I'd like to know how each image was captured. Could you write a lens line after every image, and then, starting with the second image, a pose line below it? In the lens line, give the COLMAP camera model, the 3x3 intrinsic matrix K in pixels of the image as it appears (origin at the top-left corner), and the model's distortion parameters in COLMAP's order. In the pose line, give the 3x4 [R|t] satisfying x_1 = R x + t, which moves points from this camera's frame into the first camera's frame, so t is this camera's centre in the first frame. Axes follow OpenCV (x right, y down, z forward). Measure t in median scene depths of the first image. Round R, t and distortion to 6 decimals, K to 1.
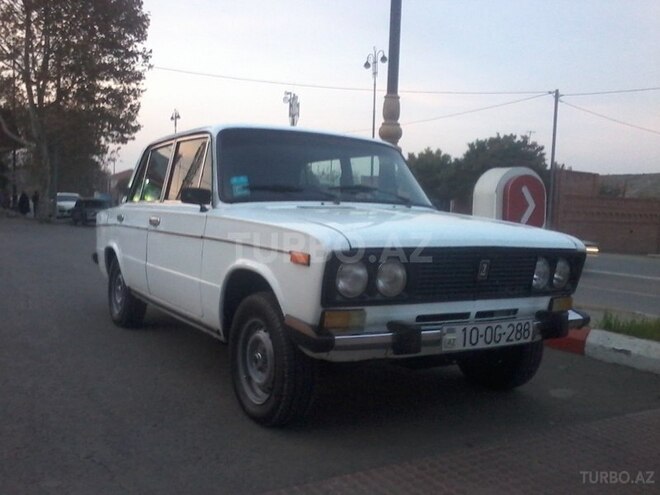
lens RADIAL K [[634.5, 0, 330.0], [0, 634.5, 247.5], [0, 0, 1]] dist [-0.058939, 0.129371]
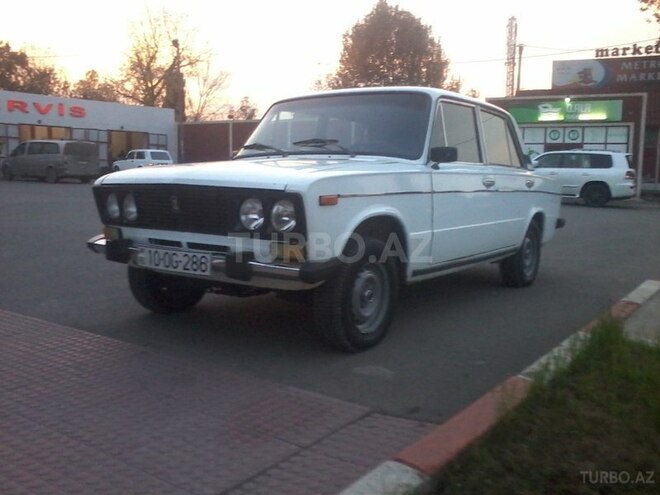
lens RADIAL K [[634.5, 0, 330.0], [0, 634.5, 247.5], [0, 0, 1]] dist [-0.058939, 0.129371]
pose [[0.408283, 0.070756, -0.910109, 0.632915], [-0.051379, 0.997192, 0.054476, 0.016284], [0.911408, 0.024519, 0.410772, 0.351069]]
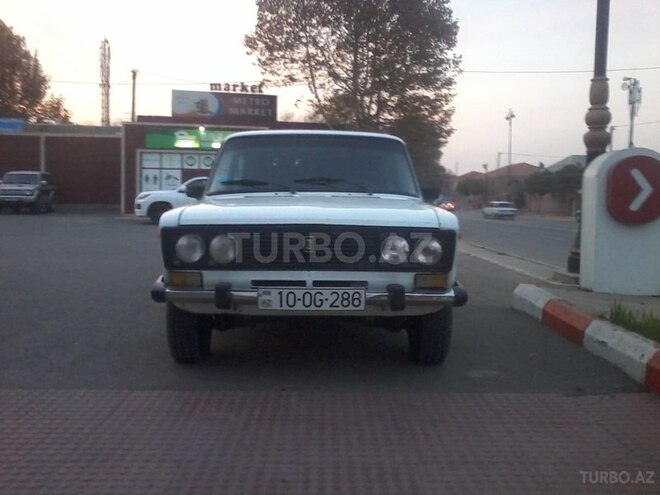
lens RADIAL K [[634.5, 0, 330.0], [0, 634.5, 247.5], [0, 0, 1]] dist [-0.058939, 0.129371]
pose [[0.863282, 0.005623, -0.504690, 0.388587], [-0.006176, 0.999981, 0.000576, 0.018207], [0.504684, 0.002619, 0.863300, 0.003156]]
